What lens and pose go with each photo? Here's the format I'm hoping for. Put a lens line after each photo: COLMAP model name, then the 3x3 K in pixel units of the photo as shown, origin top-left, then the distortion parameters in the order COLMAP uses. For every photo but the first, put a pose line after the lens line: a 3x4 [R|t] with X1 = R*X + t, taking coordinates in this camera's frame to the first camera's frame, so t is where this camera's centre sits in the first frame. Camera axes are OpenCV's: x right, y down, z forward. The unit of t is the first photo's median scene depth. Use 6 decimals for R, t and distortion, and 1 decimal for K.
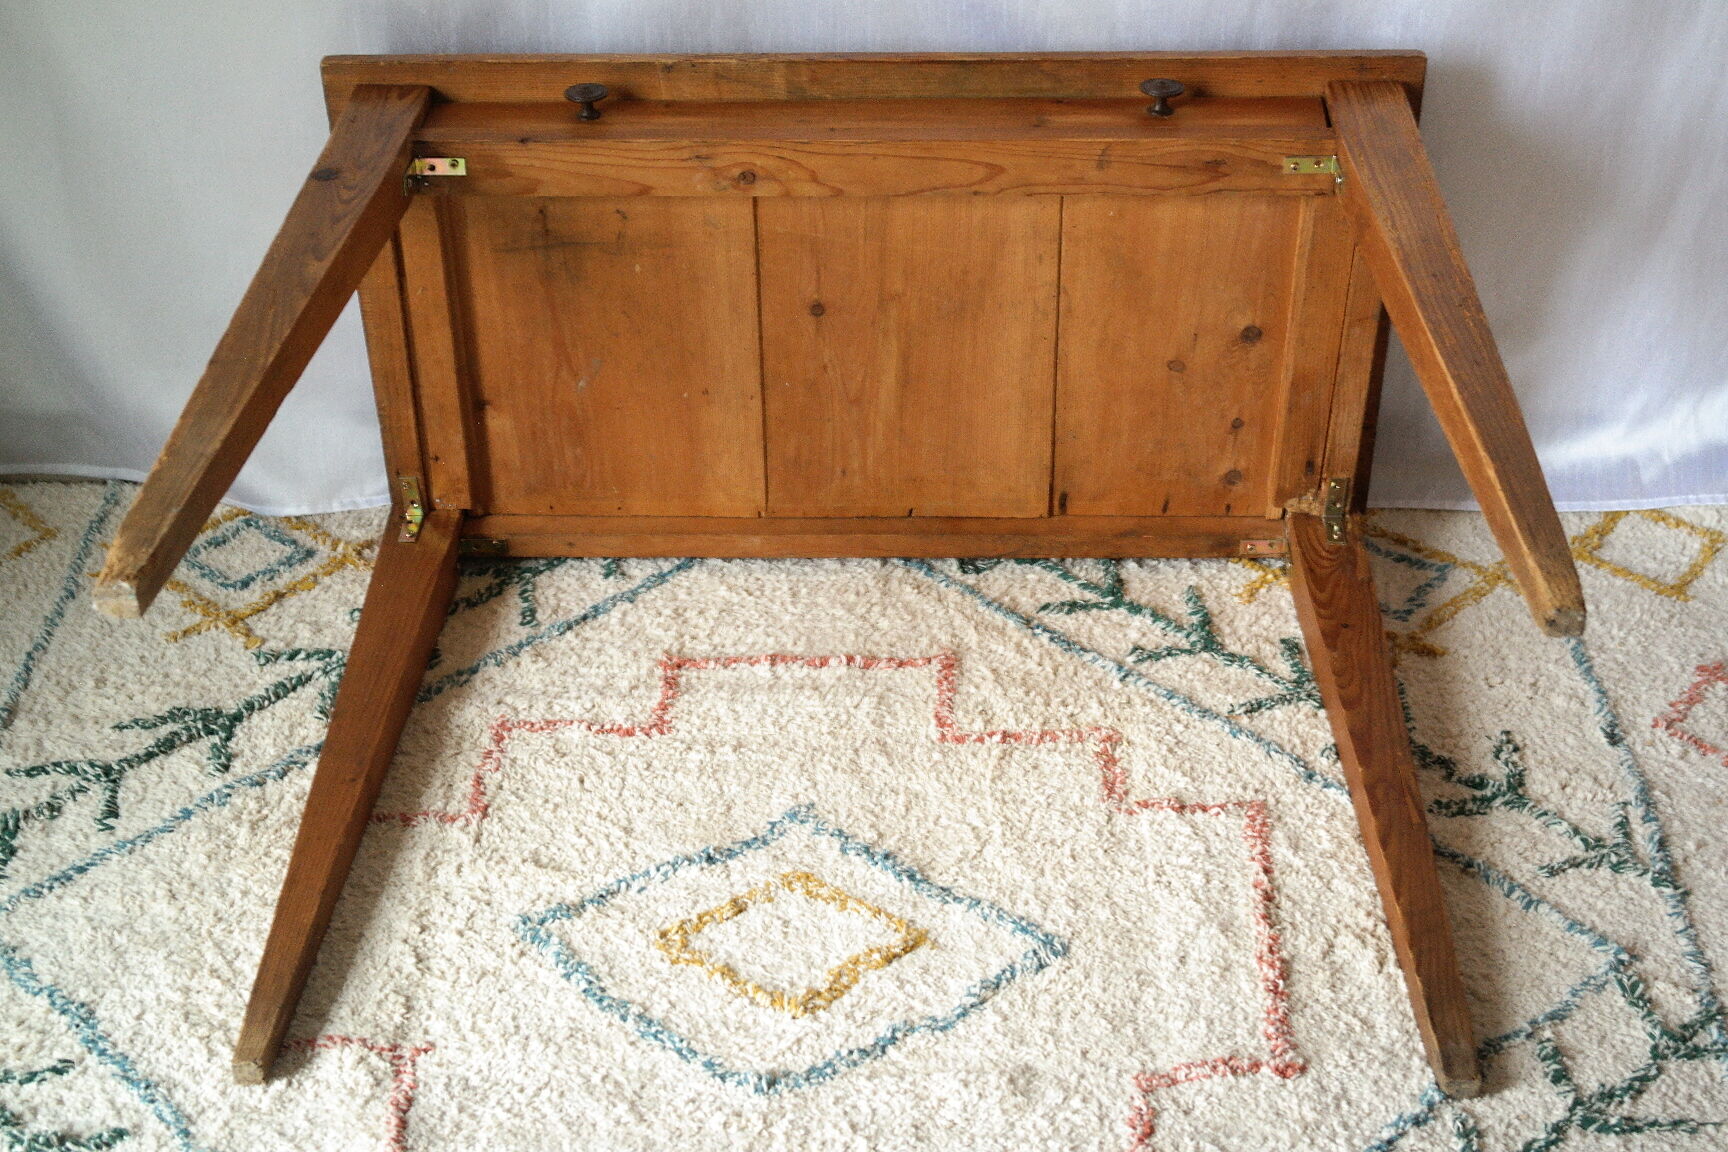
lens RADIAL K [[2480.8, 0, 882.8], [0, 2480.8, 562.6], [0, 0, 1]] dist [0.019418, 0.000000]
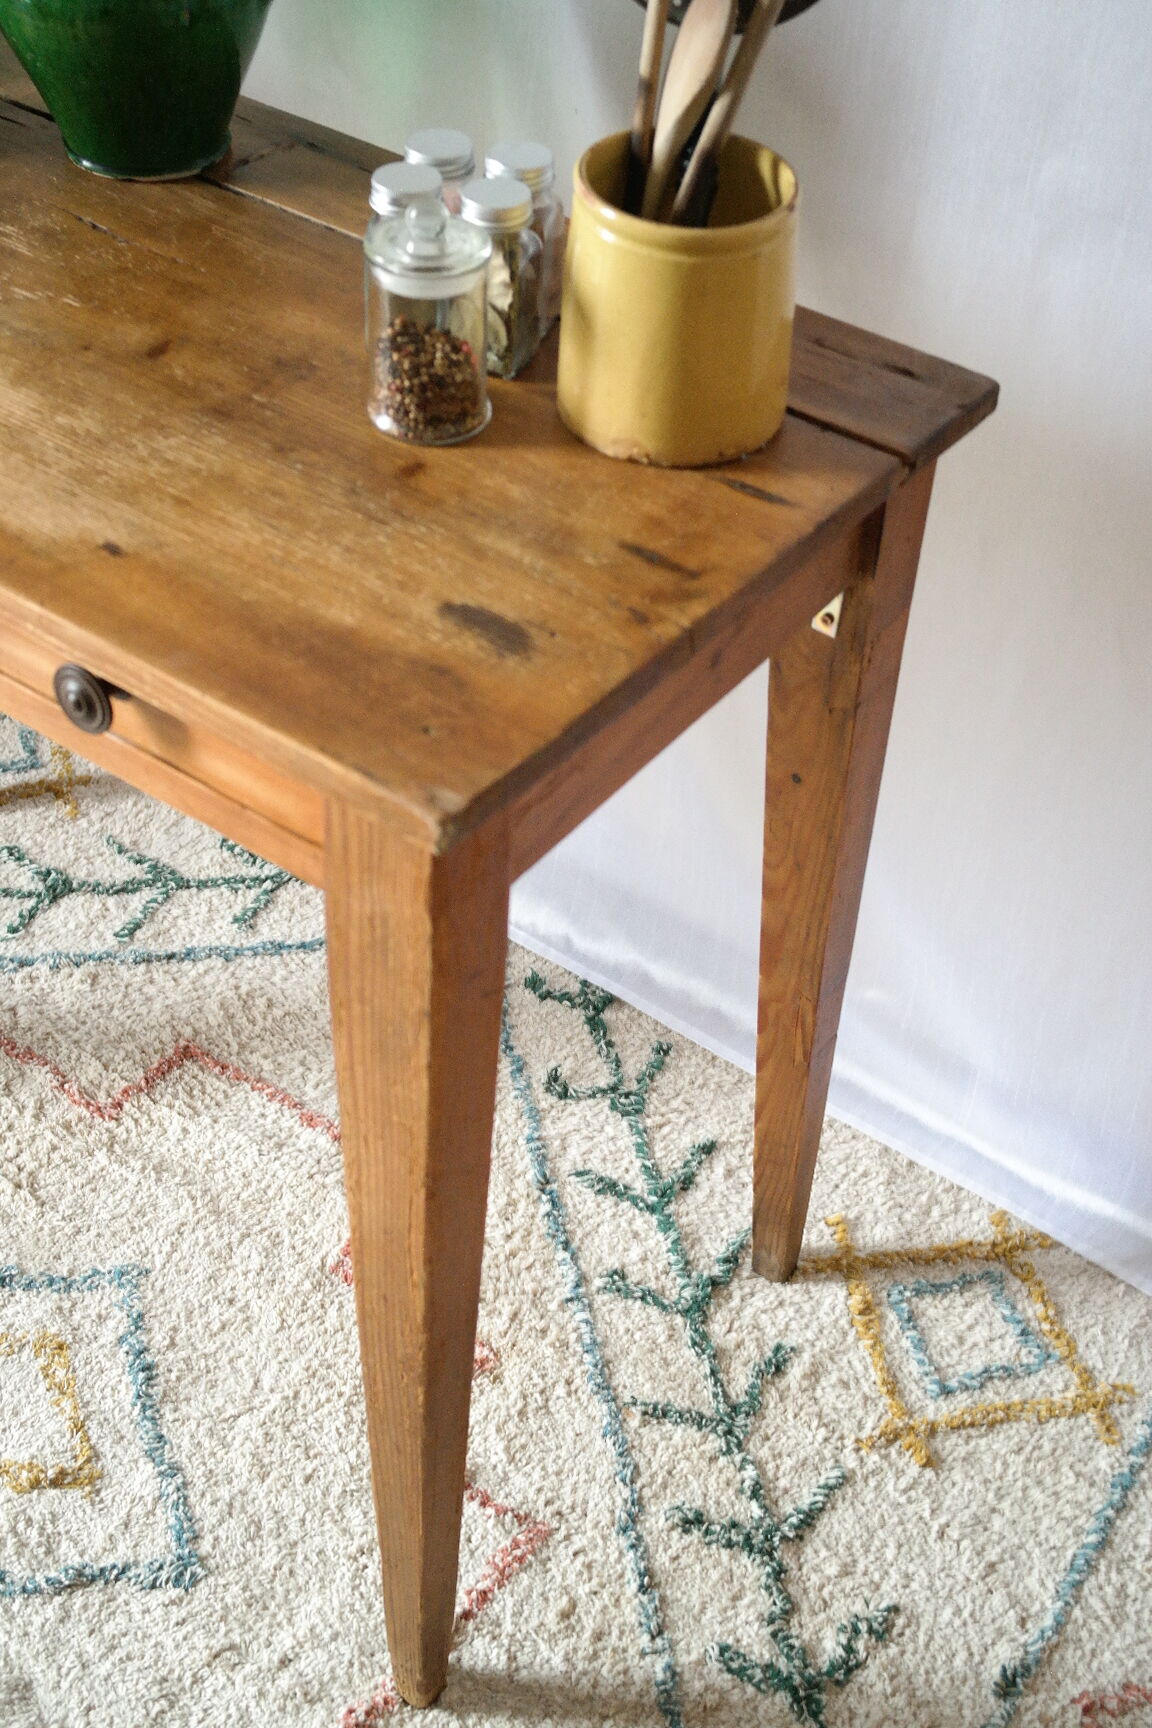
lens RADIAL K [[2326.2, 0, 623.0], [0, 2326.2, 881.6], [0, 0, 1]] dist [-0.012425, 0.000000]
pose [[0.821731, 0.412600, -0.393091, 0.365643], [-0.364342, 0.910763, 0.194332, -0.244458], [0.438194, -0.016469, 0.898730, 0.300892]]
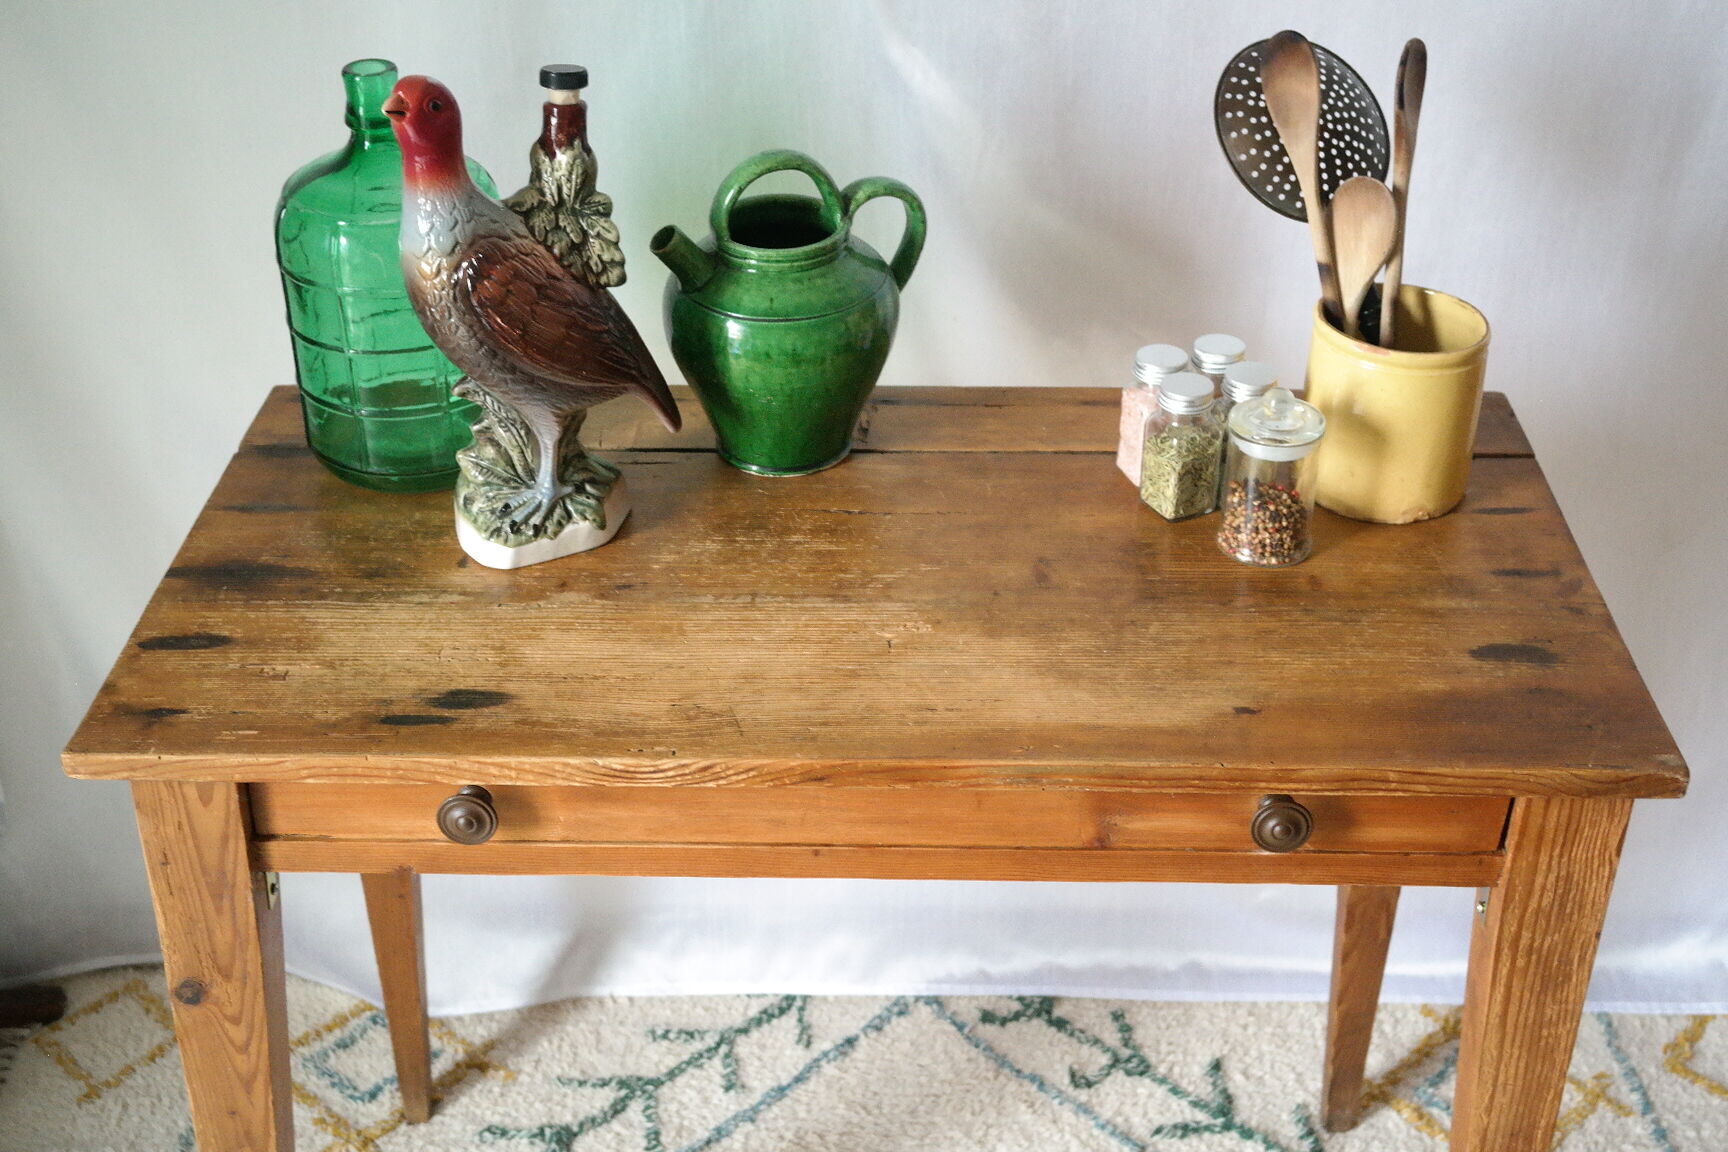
lens RADIAL K [[2162.4, 0, 867.3], [0, 2162.4, 565.9], [0, 0, 1]] dist [0.020883, 0.000000]
pose [[0.999974, 0.004053, 0.006038, -0.063491], [-0.003831, 0.999334, -0.036292, -0.189621], [-0.006181, 0.036268, 0.999323, 0.104660]]
